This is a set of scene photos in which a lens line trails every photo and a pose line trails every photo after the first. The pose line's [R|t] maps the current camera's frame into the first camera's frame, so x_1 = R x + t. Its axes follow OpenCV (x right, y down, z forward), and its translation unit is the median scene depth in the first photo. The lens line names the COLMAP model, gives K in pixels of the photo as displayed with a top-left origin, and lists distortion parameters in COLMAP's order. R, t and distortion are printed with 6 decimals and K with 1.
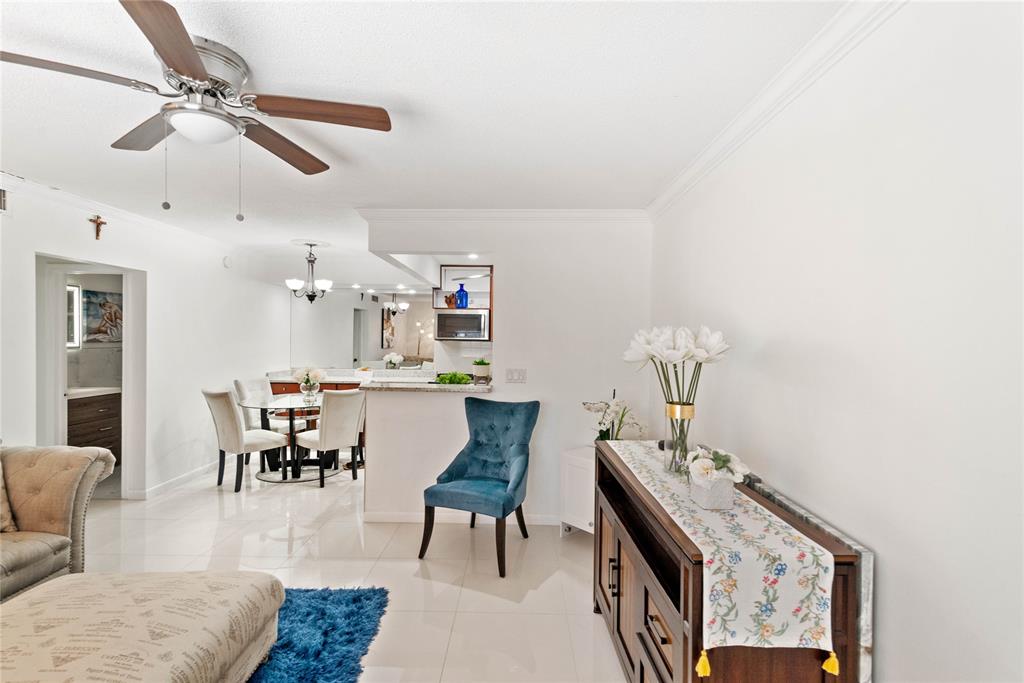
lens RADIAL K [[471.0, 0, 509.9], [0, 471.0, 336.9], [0, 0, 1]] dist [0.012133, -0.000376]
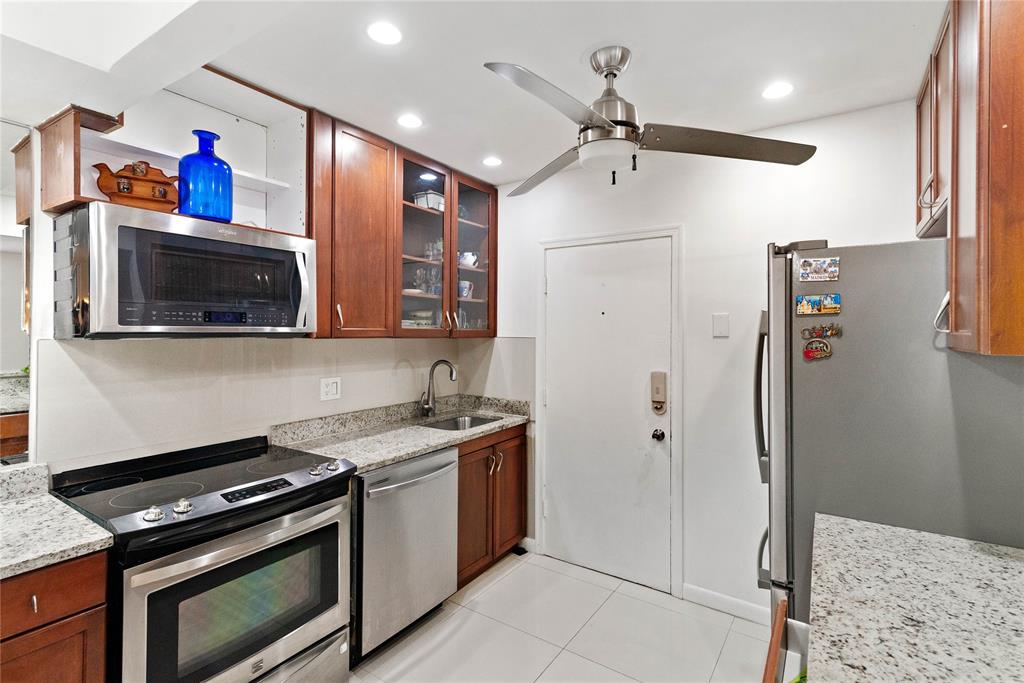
lens RADIAL K [[477.7, 0, 512.4], [0, 477.7, 330.3], [0, 0, 1]] dist [0.013155, -0.000119]
pose [[0.543065, -0.006862, 0.839662, -0.246543], [-0.006446, 0.999903, 0.012340, -0.000938], [-0.839666, -0.012114, 0.542968, 0.699653]]
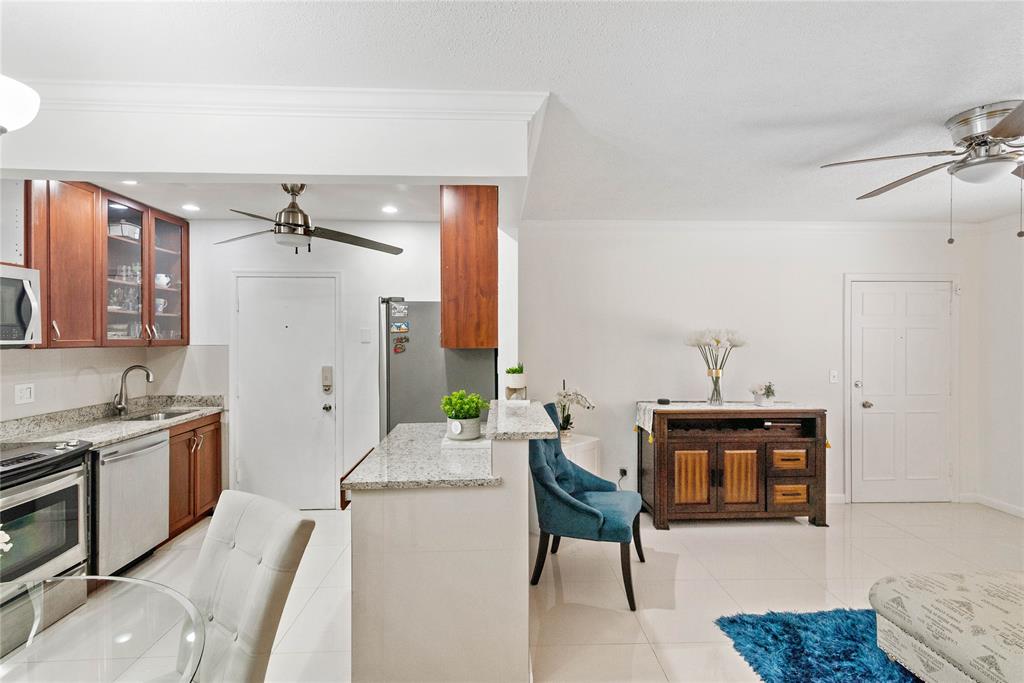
lens RADIAL K [[471.0, 0, 509.9], [0, 471.0, 336.9], [0, 0, 1]] dist [0.012133, -0.000376]
pose [[-0.076551, -0.011303, 0.997002, -0.481421], [-0.007538, 0.999914, 0.010757, -0.007976], [-0.997037, -0.006692, -0.076630, 0.621008]]
